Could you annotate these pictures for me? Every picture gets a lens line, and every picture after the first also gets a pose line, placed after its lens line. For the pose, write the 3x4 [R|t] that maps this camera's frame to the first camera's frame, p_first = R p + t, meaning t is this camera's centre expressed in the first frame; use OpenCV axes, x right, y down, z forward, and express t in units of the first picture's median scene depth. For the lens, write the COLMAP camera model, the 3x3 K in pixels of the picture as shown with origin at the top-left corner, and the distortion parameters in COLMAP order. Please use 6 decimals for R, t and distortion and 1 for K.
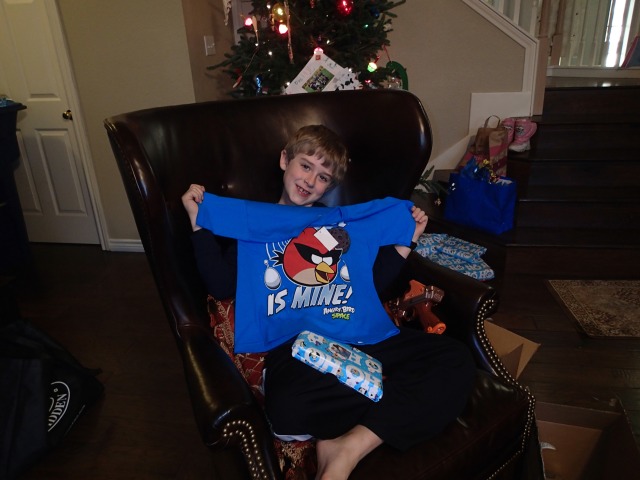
lens RADIAL K [[474.0, 0, 323.1], [0, 474.0, 235.1], [0, 0, 1]] dist [-0.007008, -0.000423]
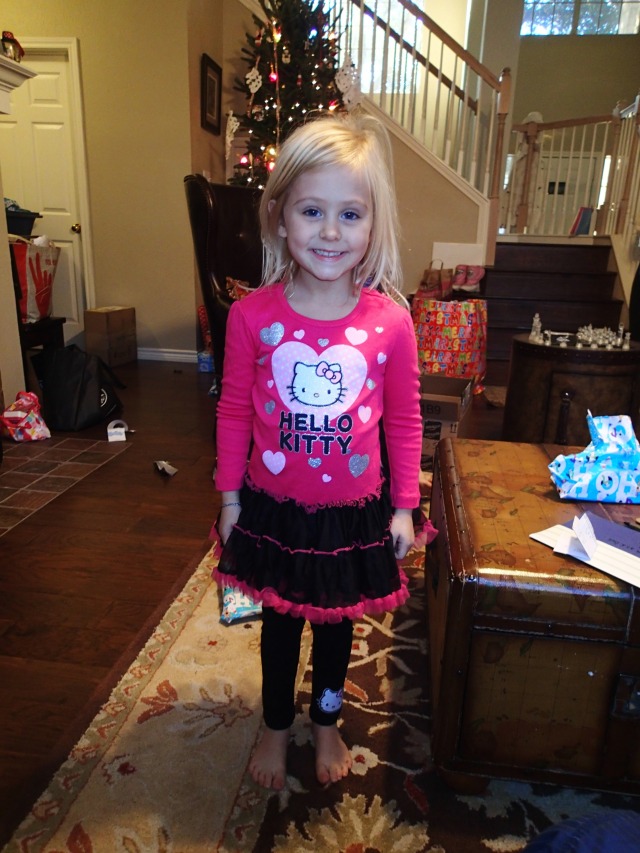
lens RADIAL K [[631.7, 0, 337.6], [0, 631.7, 428.7], [0, 0, 1]] dist [-0.007008, -0.000423]
pose [[0.996130, 0.056310, 0.067485, 0.009901], [-0.050537, 0.995149, -0.084407, 0.303116], [-0.071911, 0.080670, 0.994143, -0.481987]]
